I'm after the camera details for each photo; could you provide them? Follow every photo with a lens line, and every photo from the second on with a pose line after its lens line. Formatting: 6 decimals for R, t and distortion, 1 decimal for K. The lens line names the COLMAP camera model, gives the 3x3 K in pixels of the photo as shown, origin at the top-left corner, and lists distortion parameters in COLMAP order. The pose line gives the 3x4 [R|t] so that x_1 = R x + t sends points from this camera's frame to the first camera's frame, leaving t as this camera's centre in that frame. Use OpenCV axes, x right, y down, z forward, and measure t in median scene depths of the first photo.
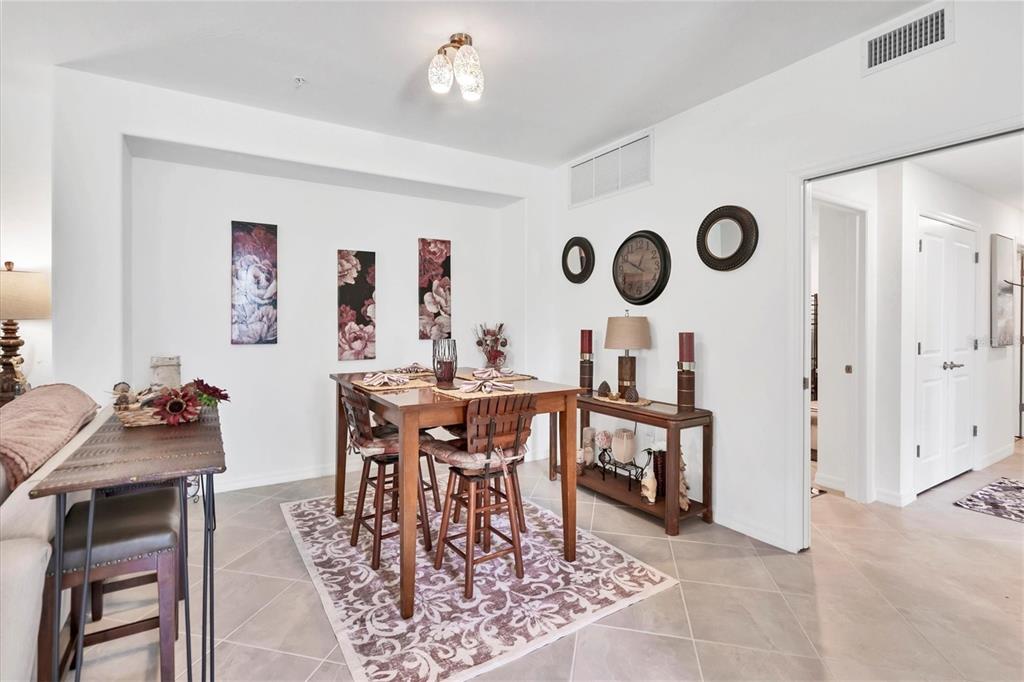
lens RADIAL K [[471.9, 0, 507.6], [0, 471.9, 322.5], [0, 0, 1]] dist [-0.006421, -0.000272]
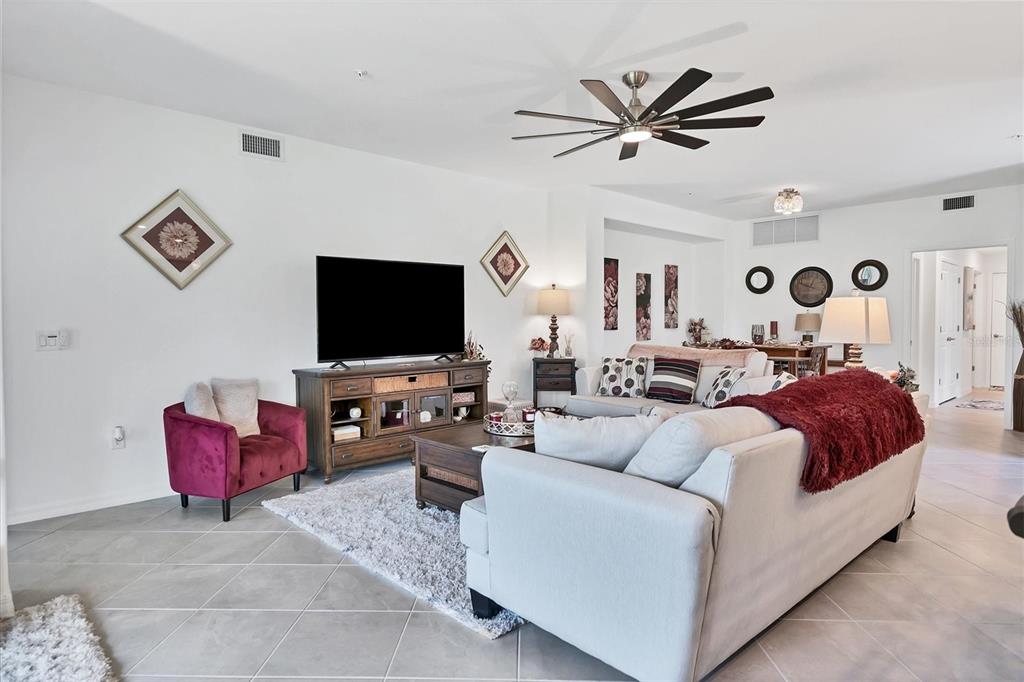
lens RADIAL K [[564.3, 0, 512.0], [0, 564.3, 341.0], [0, 0, 1]] dist [-0.002560, -0.000252]
pose [[0.981305, -0.011049, 0.192139, -1.153306], [0.005138, 0.999499, 0.031232, 0.018480], [-0.192388, -0.029661, 0.980871, -0.840286]]
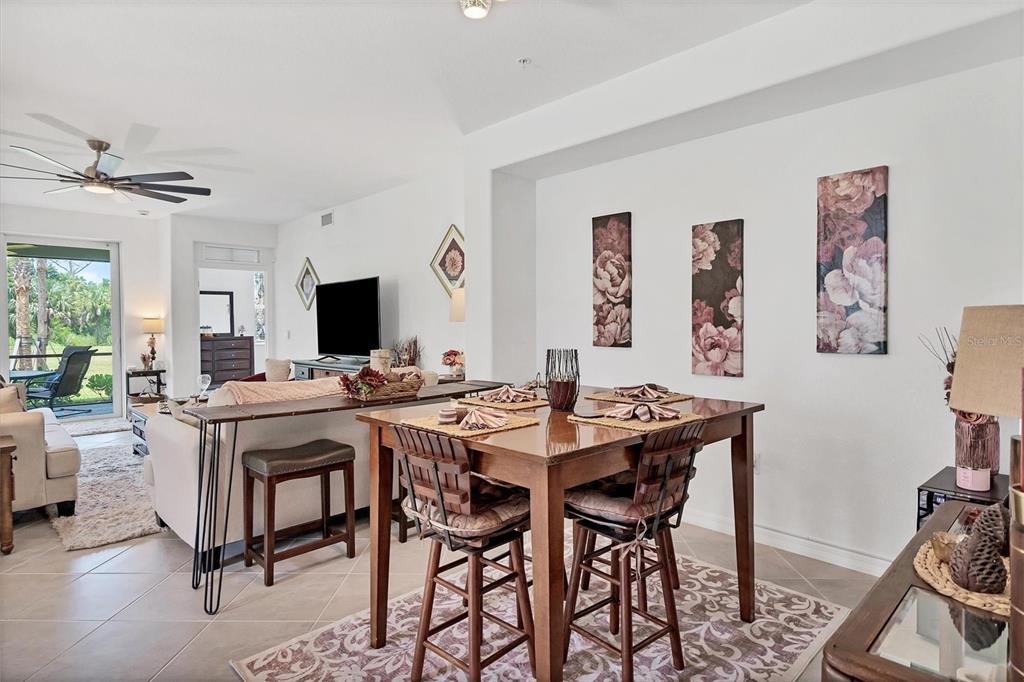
lens RADIAL K [[564.3, 0, 512.0], [0, 564.3, 341.0], [0, 0, 1]] dist [-0.002560, -0.000252]
pose [[0.205098, 0.032282, -0.978209, 0.454619], [0.002281, 0.999437, 0.033461, -0.002706], [0.978739, -0.009094, 0.204909, 0.527320]]
